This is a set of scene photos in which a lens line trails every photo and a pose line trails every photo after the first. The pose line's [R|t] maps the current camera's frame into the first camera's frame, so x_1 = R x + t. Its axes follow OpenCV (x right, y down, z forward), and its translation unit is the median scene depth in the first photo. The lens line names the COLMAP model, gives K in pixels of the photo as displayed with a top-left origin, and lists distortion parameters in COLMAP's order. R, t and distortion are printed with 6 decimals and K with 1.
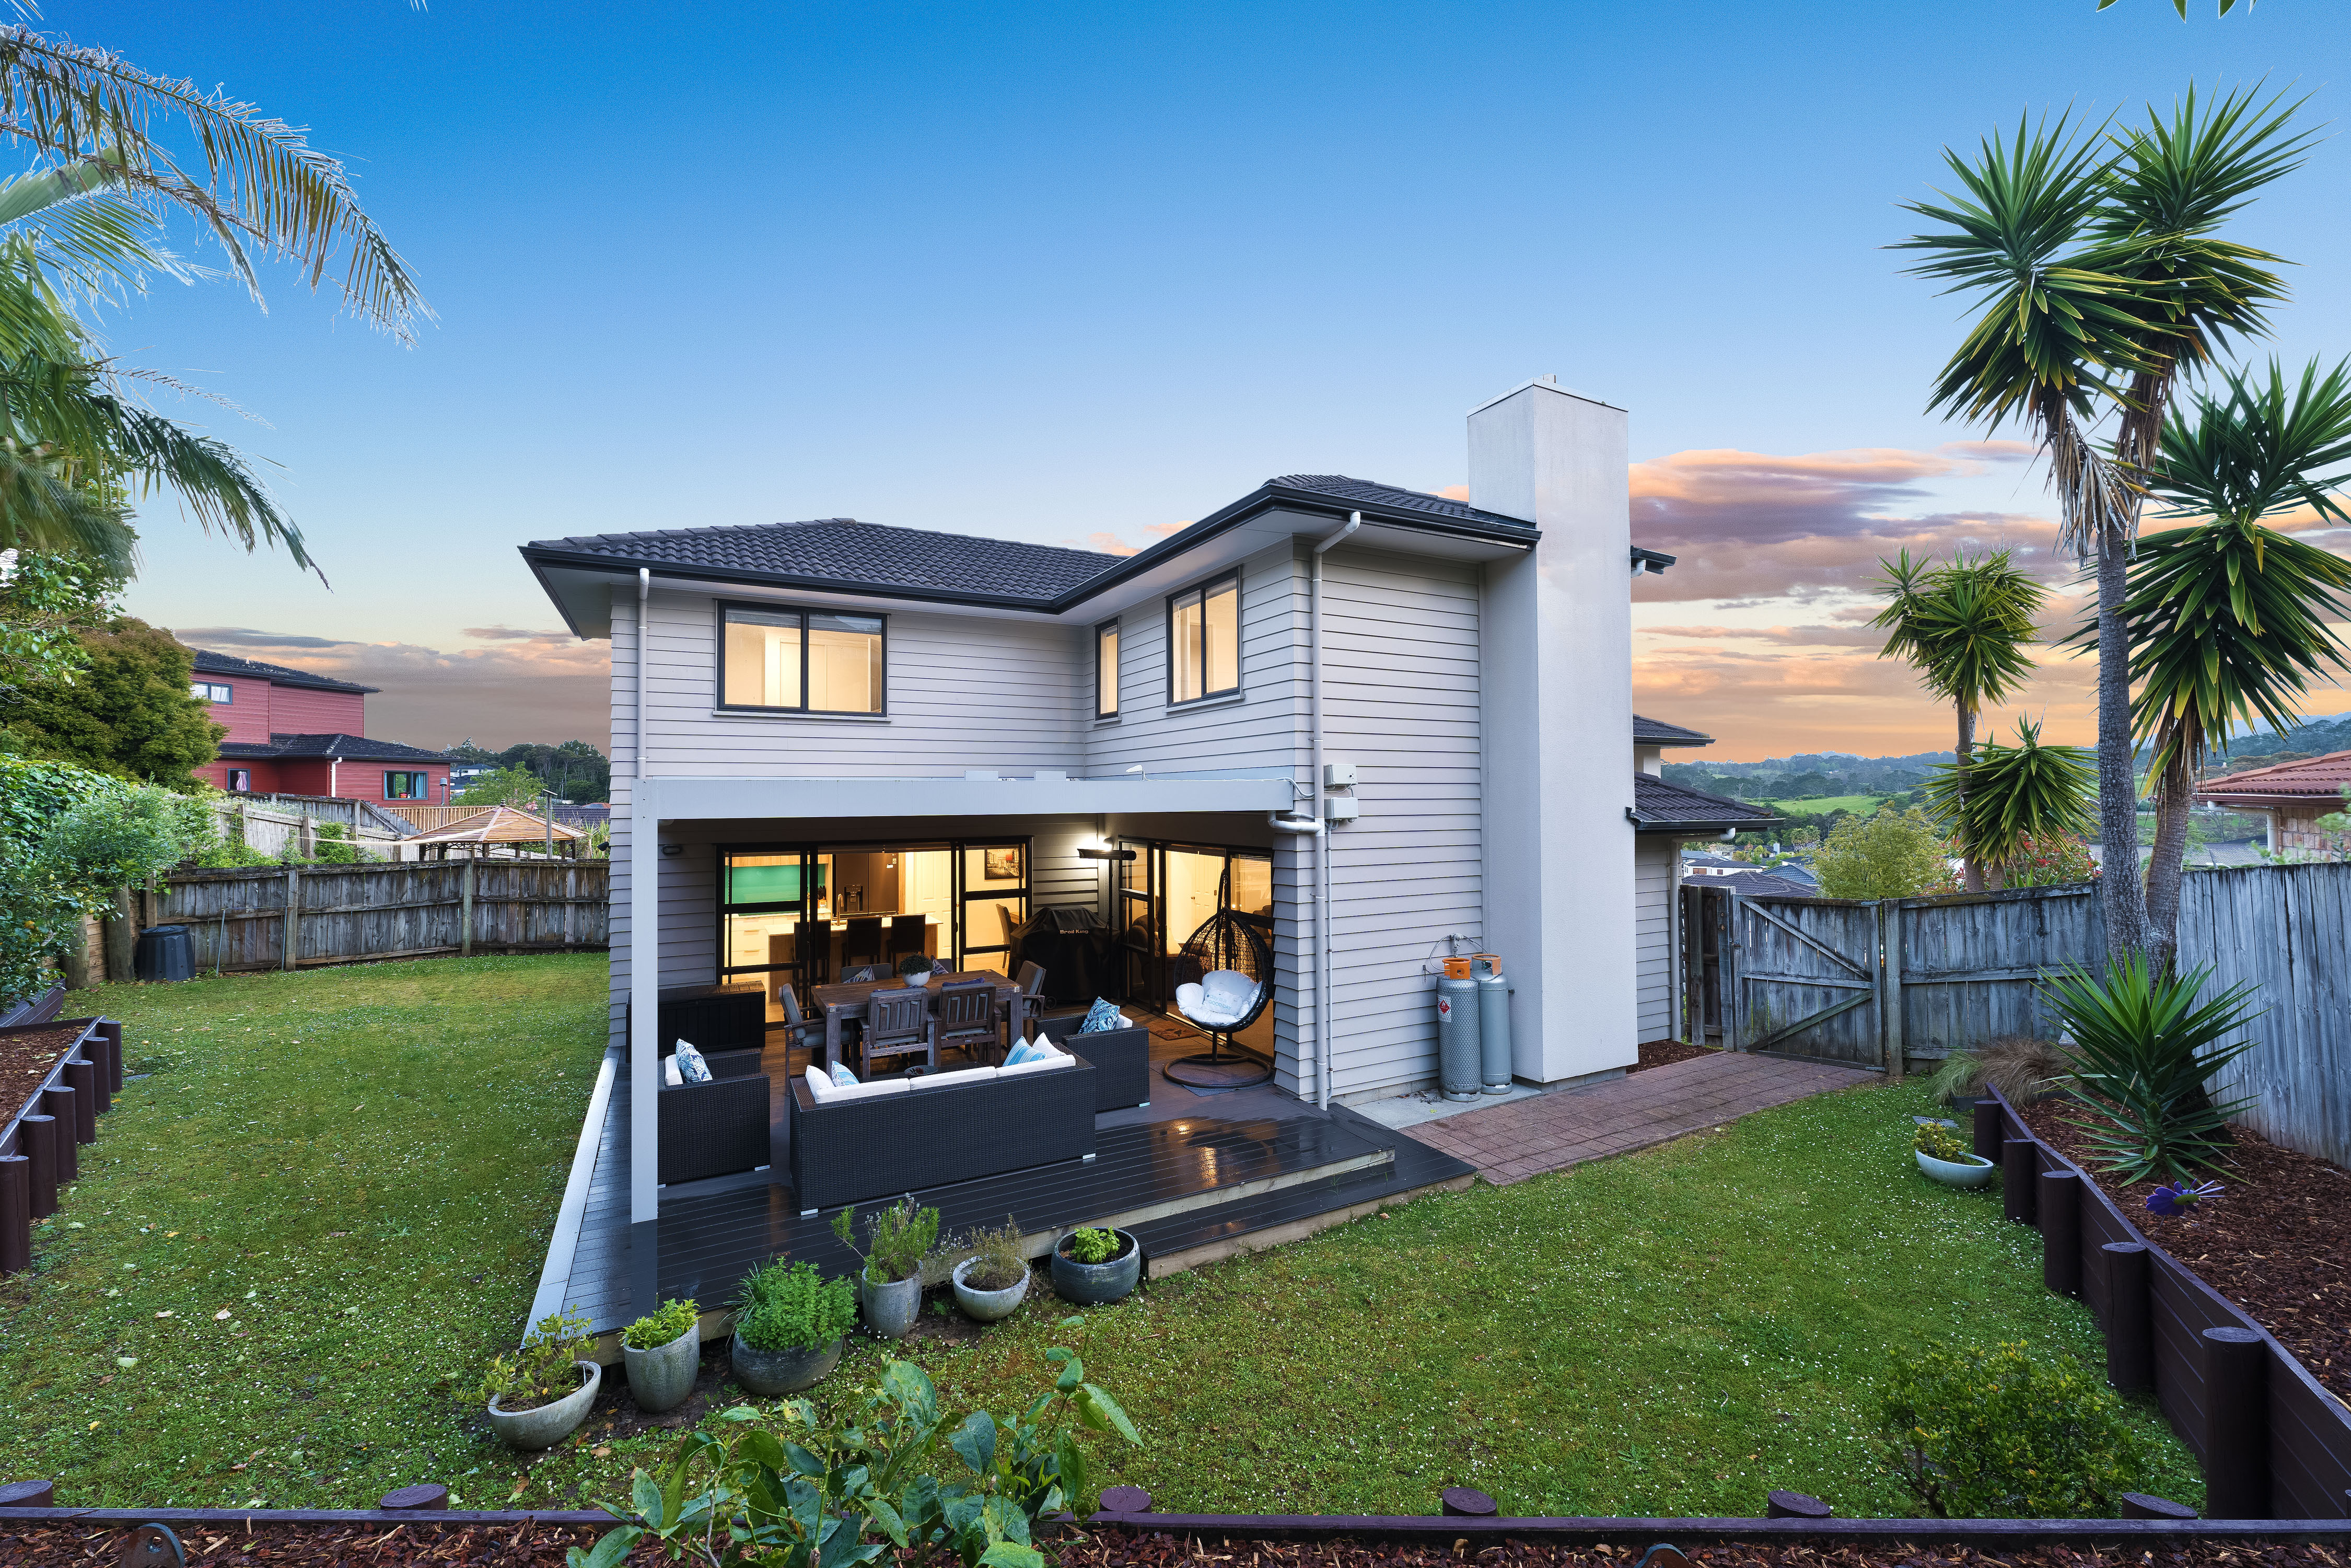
lens RADIAL K [[939.3, 0, 1165.8], [0, 939.3, 795.4], [0, 0, 1]] dist [-0.000895, -0.000141]
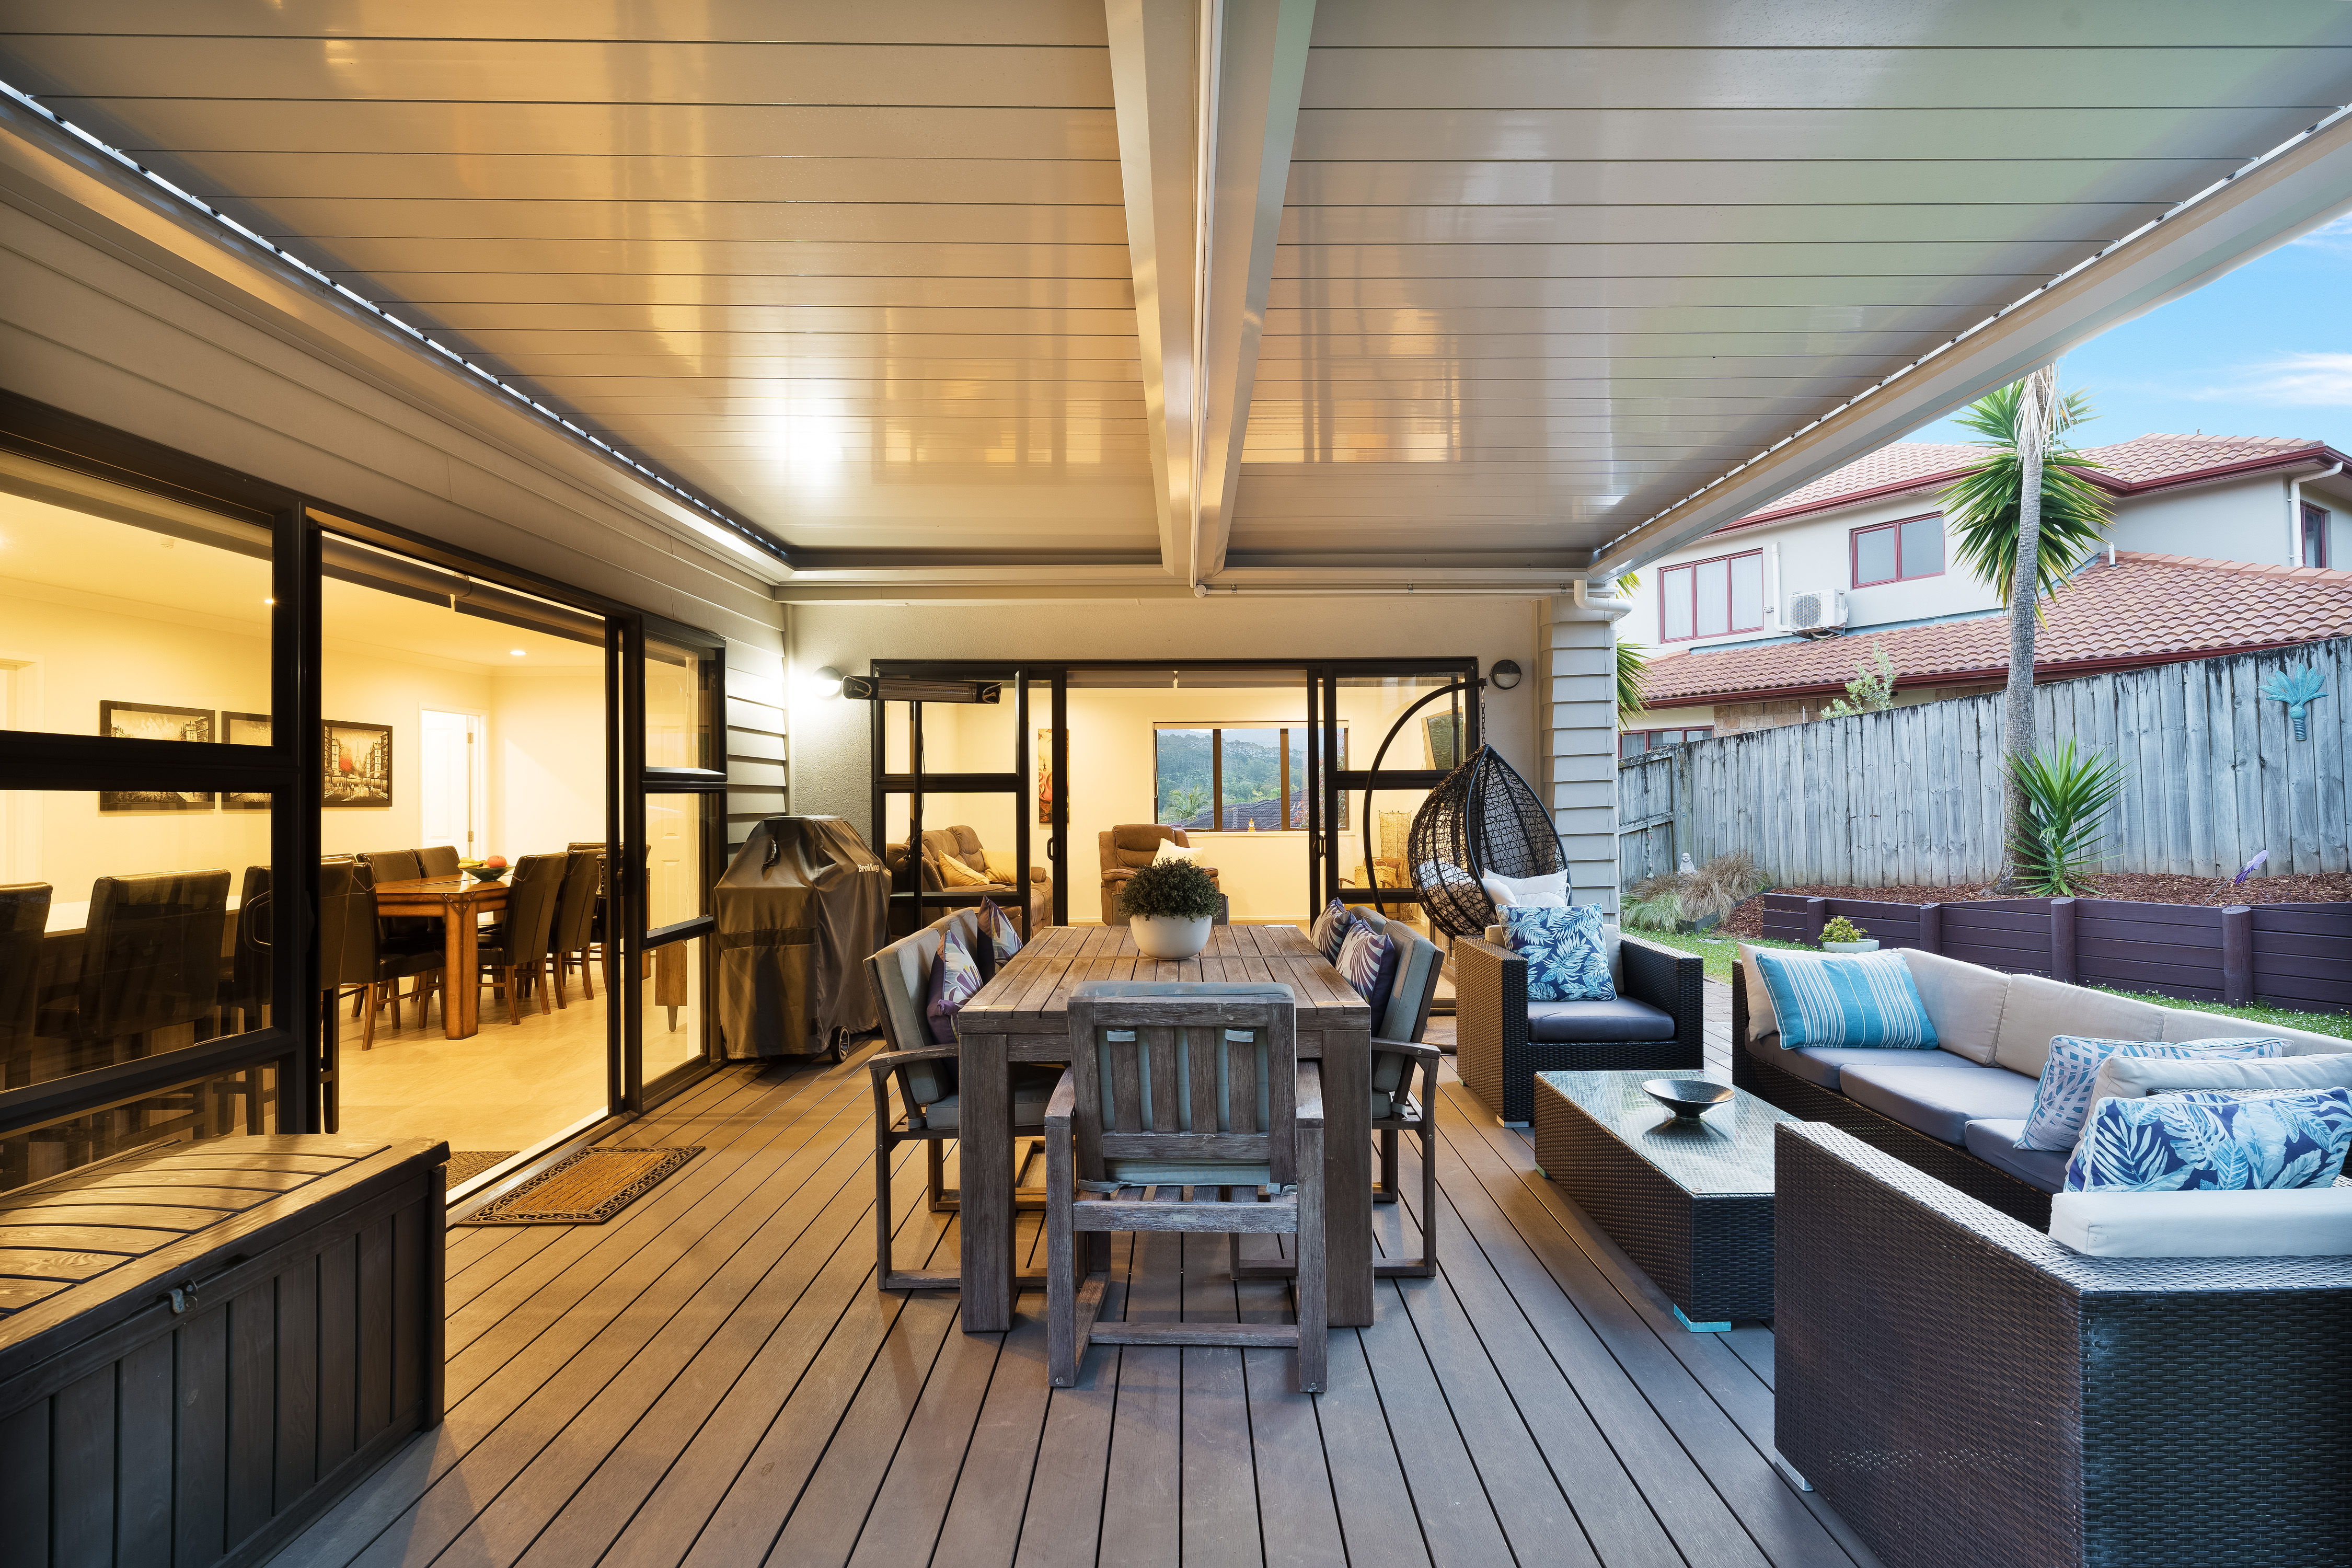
lens RADIAL K [[1131.6, 0, 1186.6], [0, 1131.6, 779.5], [0, 0, 1]] dist [-0.010270, -0.000156]
pose [[0.453498, 0.016098, 0.891112, -0.627950], [0.006227, 0.999755, -0.021229, 0.150915], [-0.891235, 0.015176, 0.453287, 0.820909]]
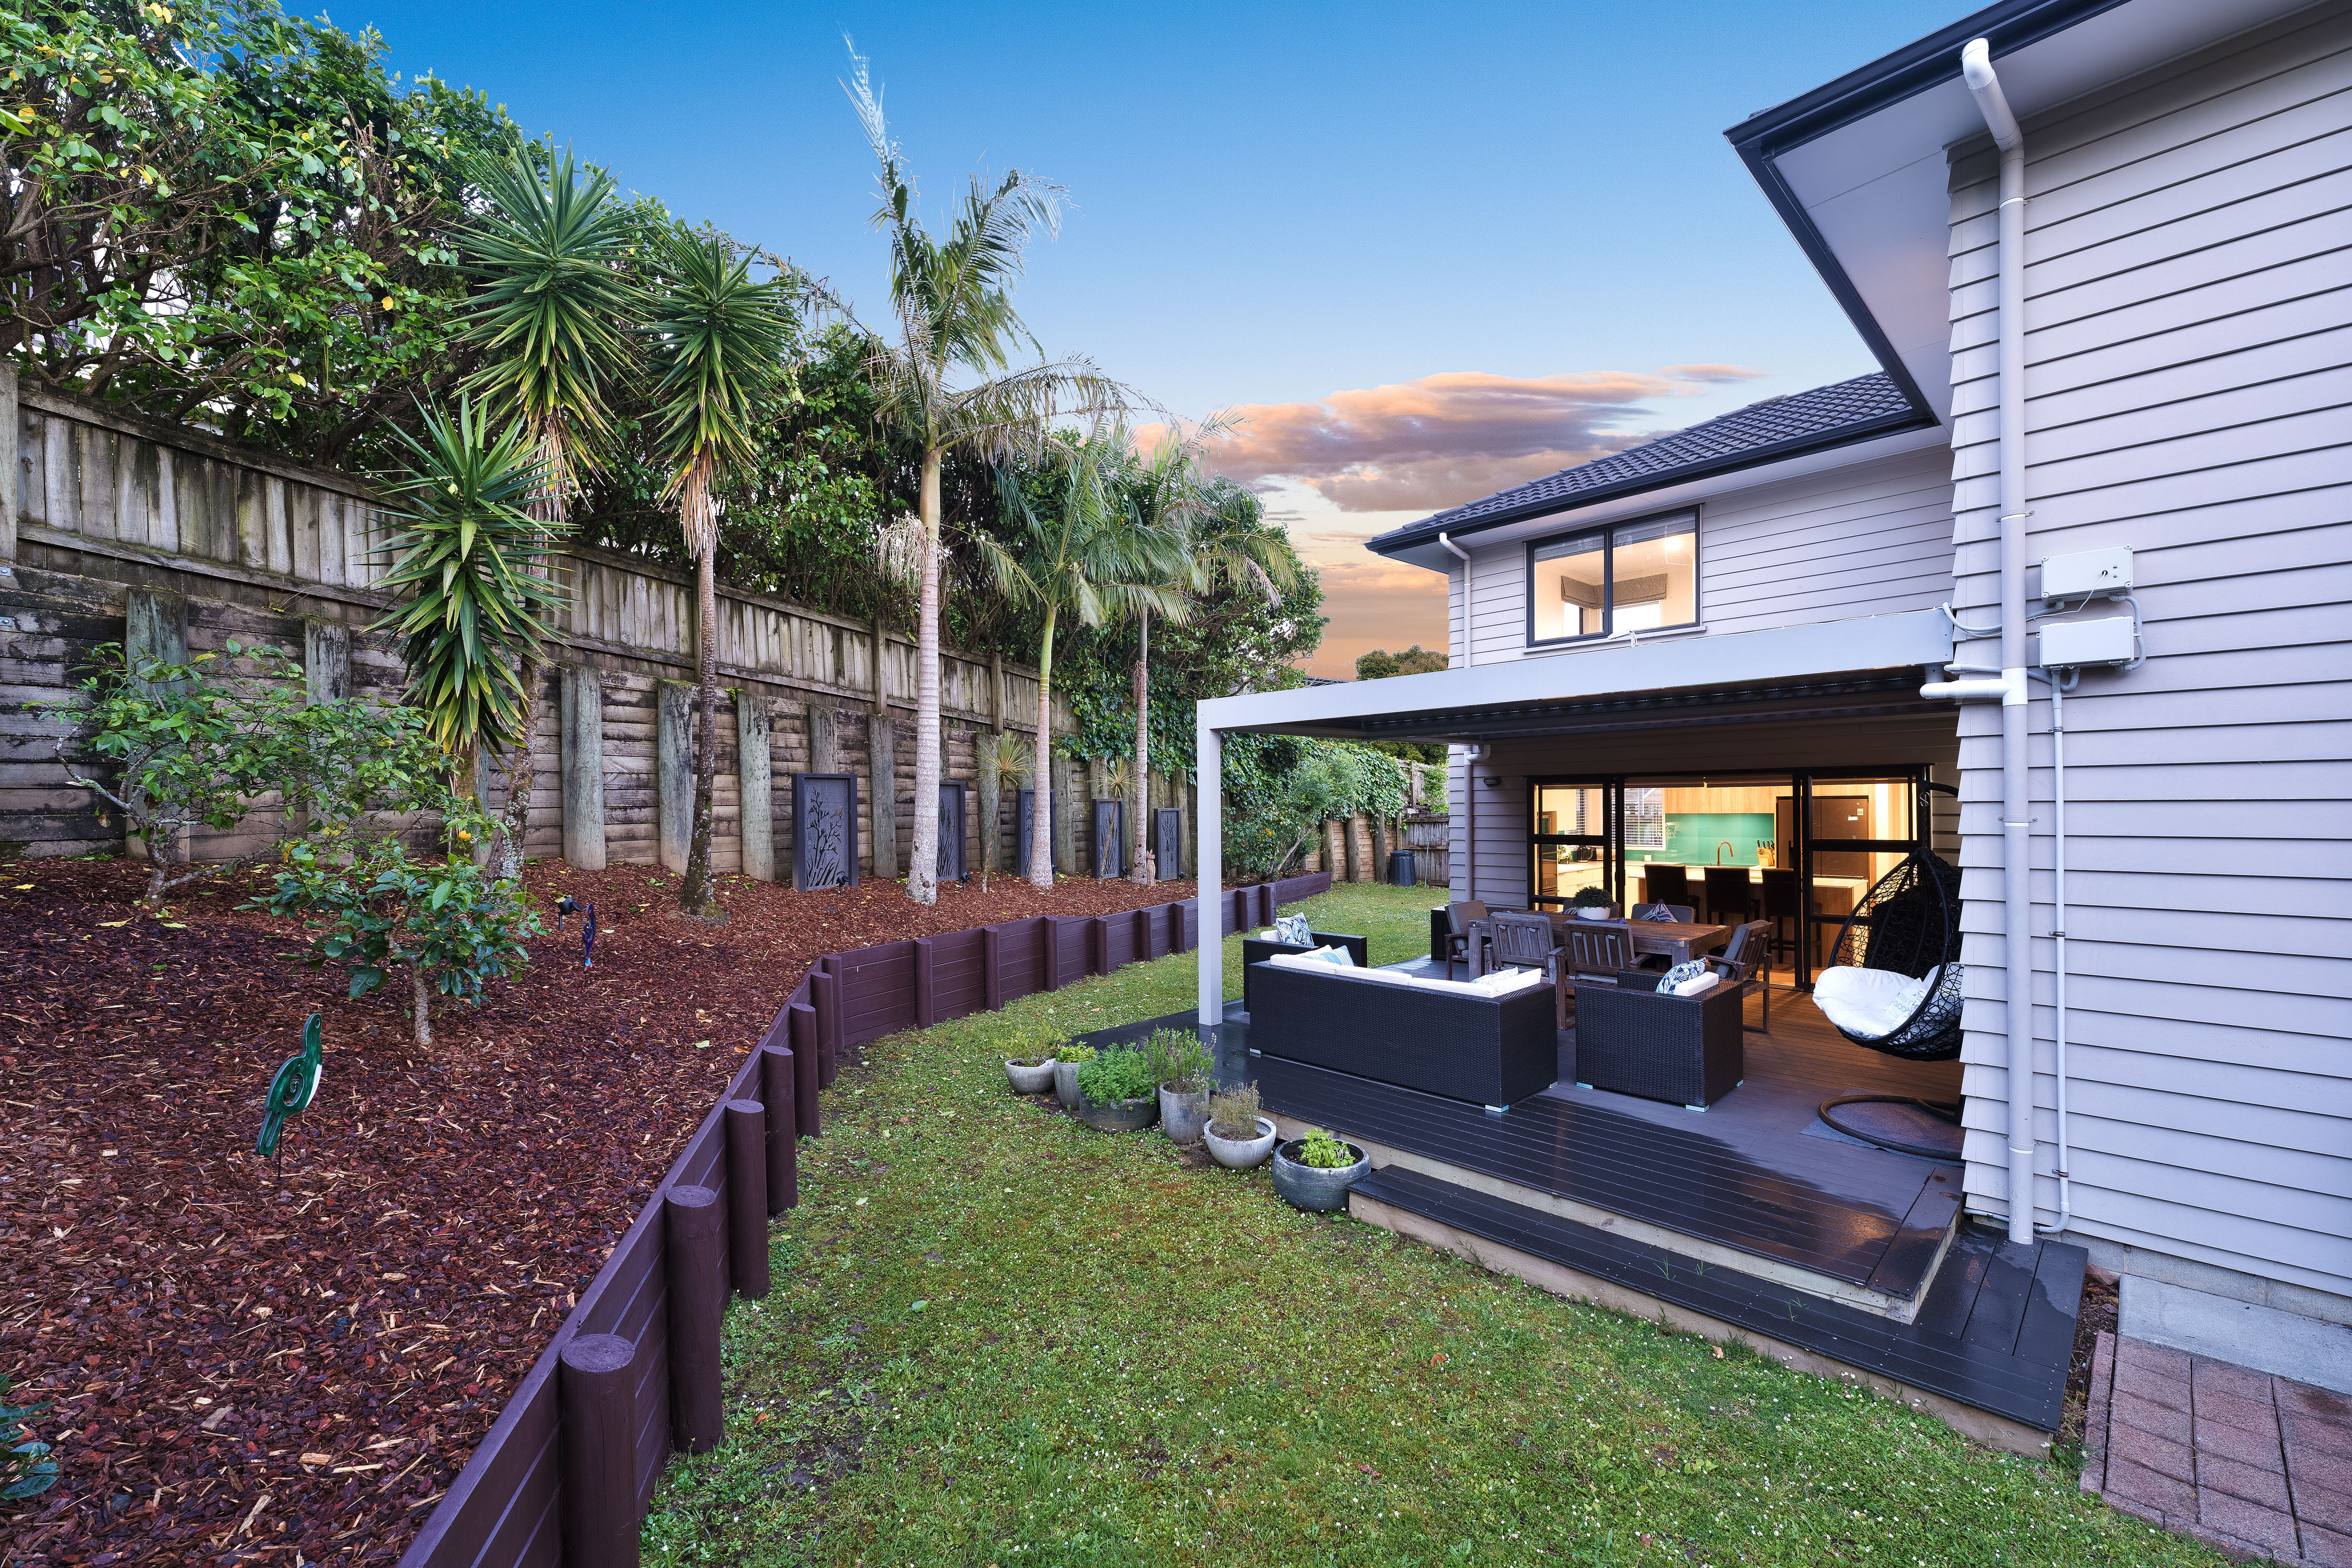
lens RADIAL K [[939.7, 0, 1166.3], [0, 939.7, 795.4], [0, 0, 1]] dist [-0.000895, -0.000141]
pose [[0.272818, -0.003295, -0.962060, 0.479783], [0.012105, 0.999927, 0.000008, 0.078777], [0.961990, -0.011648, 0.272837, 0.376339]]
